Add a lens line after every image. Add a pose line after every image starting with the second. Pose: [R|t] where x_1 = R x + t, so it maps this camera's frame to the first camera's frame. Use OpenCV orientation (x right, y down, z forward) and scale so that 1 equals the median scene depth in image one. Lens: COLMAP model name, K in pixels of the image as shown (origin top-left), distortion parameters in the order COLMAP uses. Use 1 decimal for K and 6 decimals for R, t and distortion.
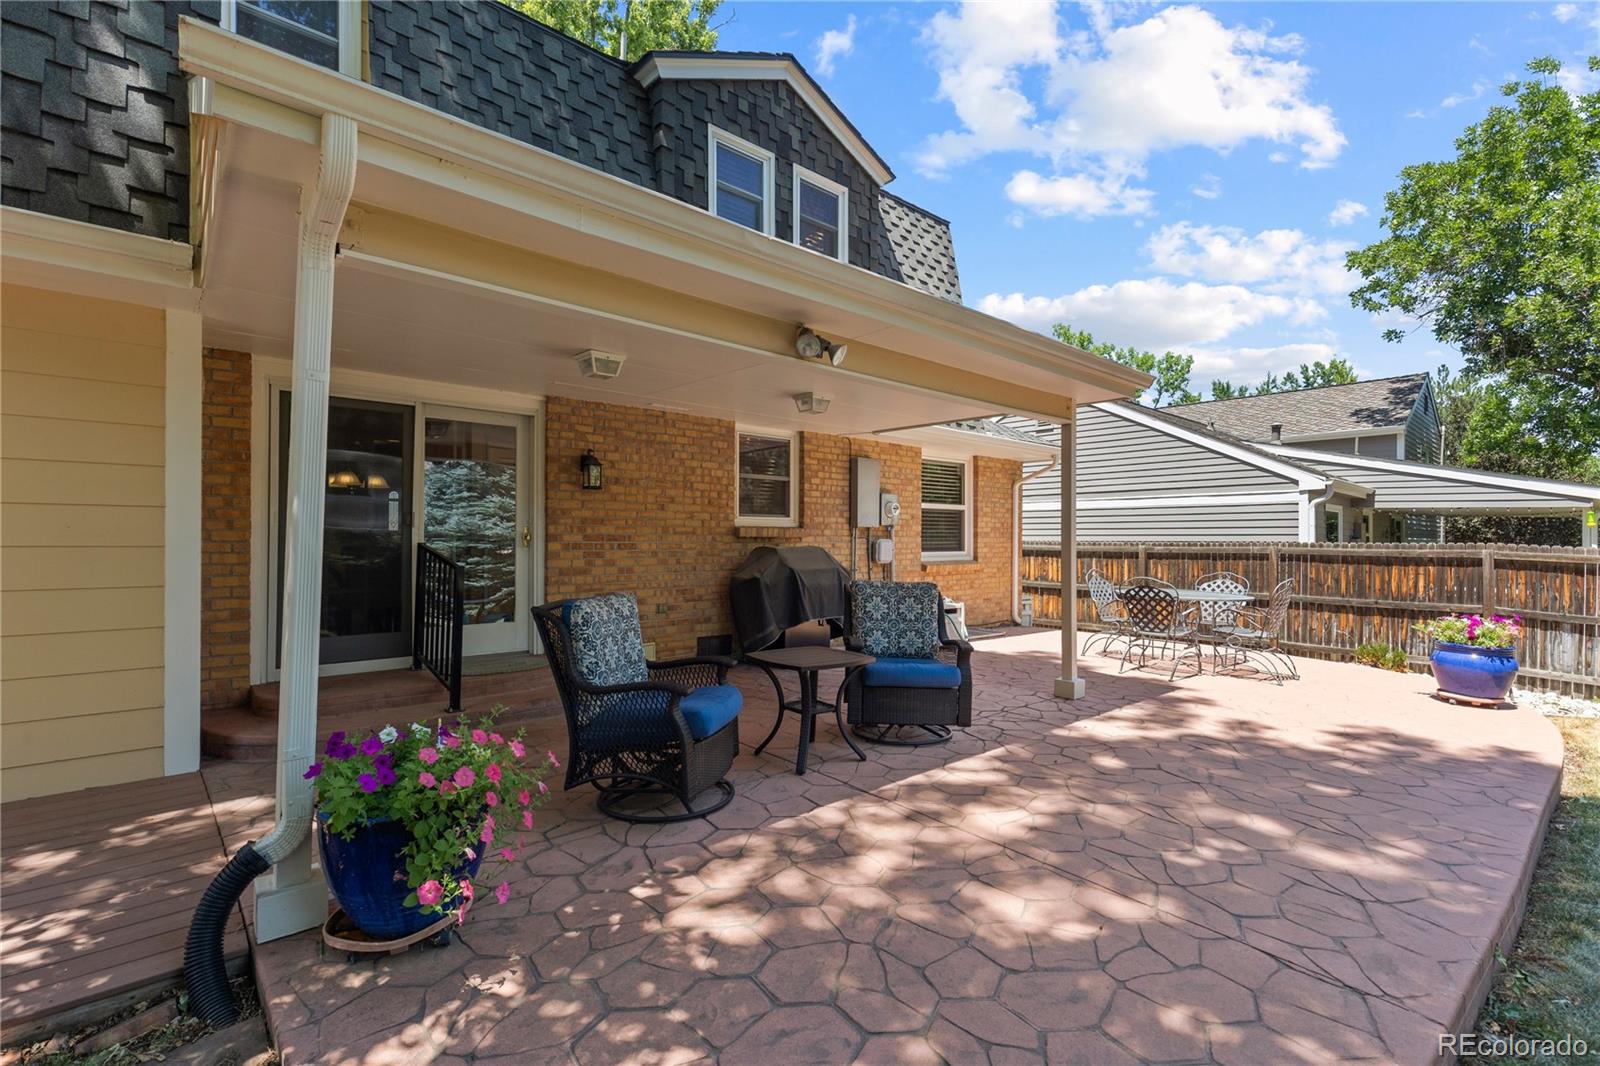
lens RADIAL K [[719.2, 0, 800.8], [0, 719.2, 546.7], [0, 0, 1]] dist [0.002655, -0.000671]
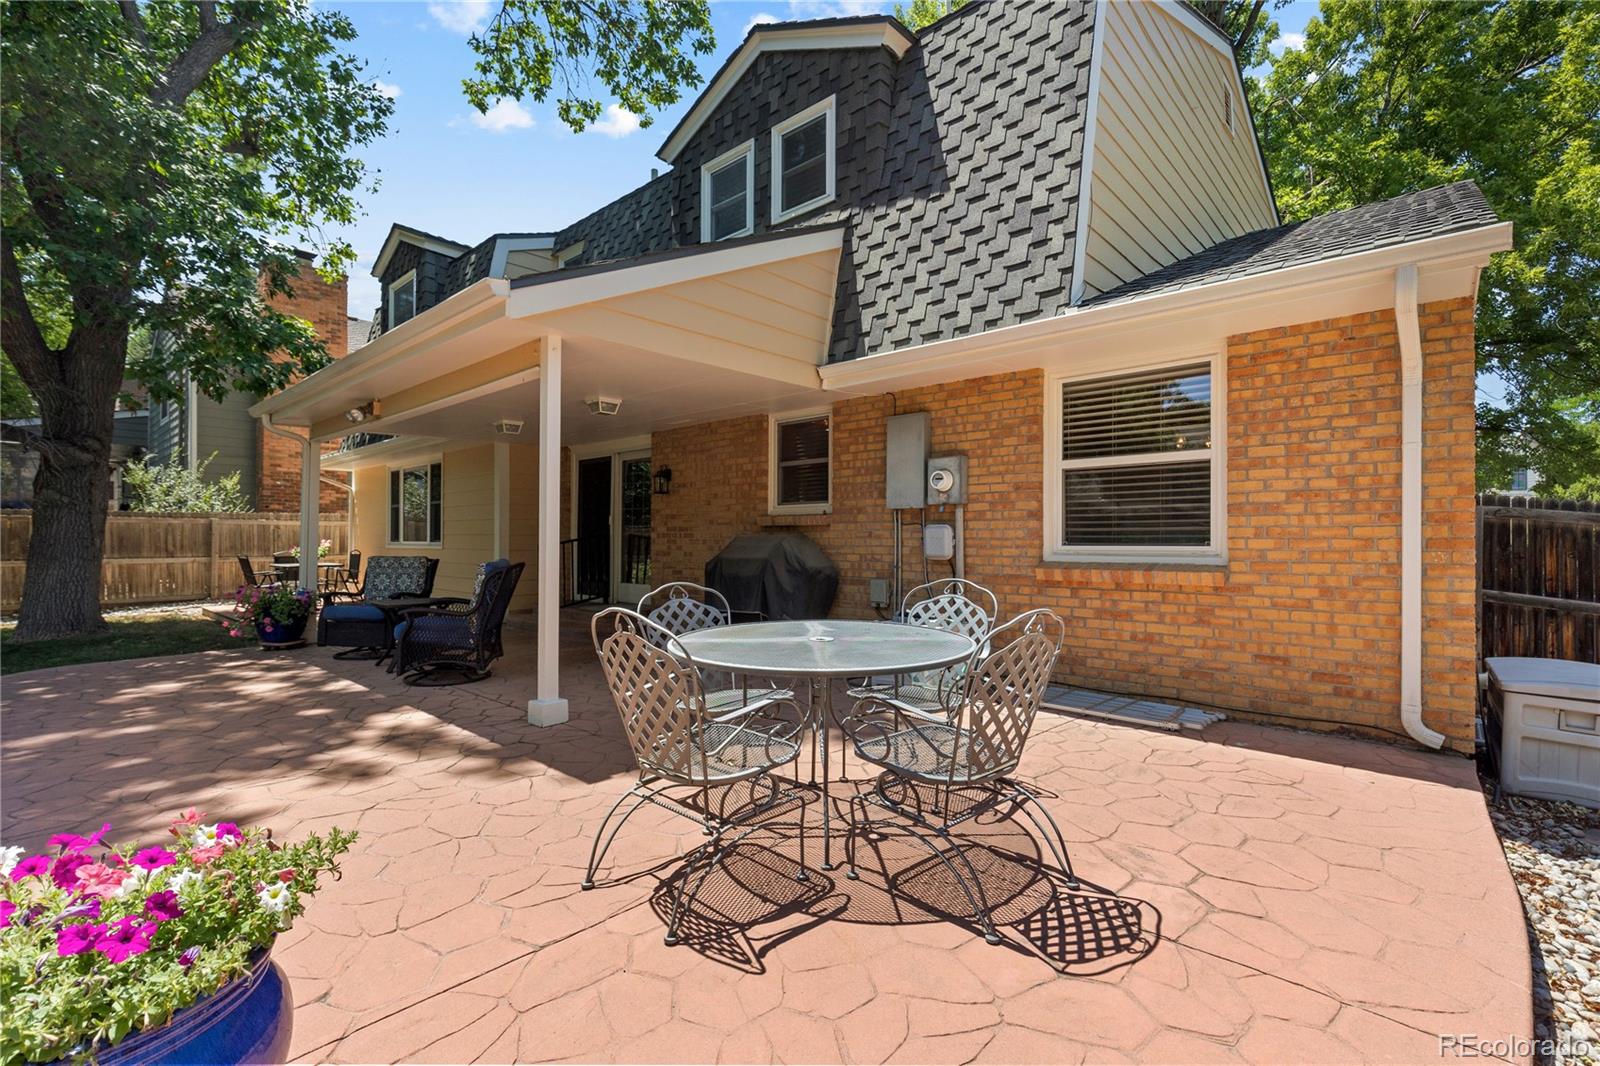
lens RADIAL K [[719.2, 0, 800.8], [0, 719.2, 546.7], [0, 0, 1]] dist [0.002655, -0.000671]
pose [[0.110020, 0.002063, -0.993927, 0.862771], [-0.012125, 0.999926, 0.000734, 0.013056], [0.993855, 0.011971, 0.110037, 0.870784]]
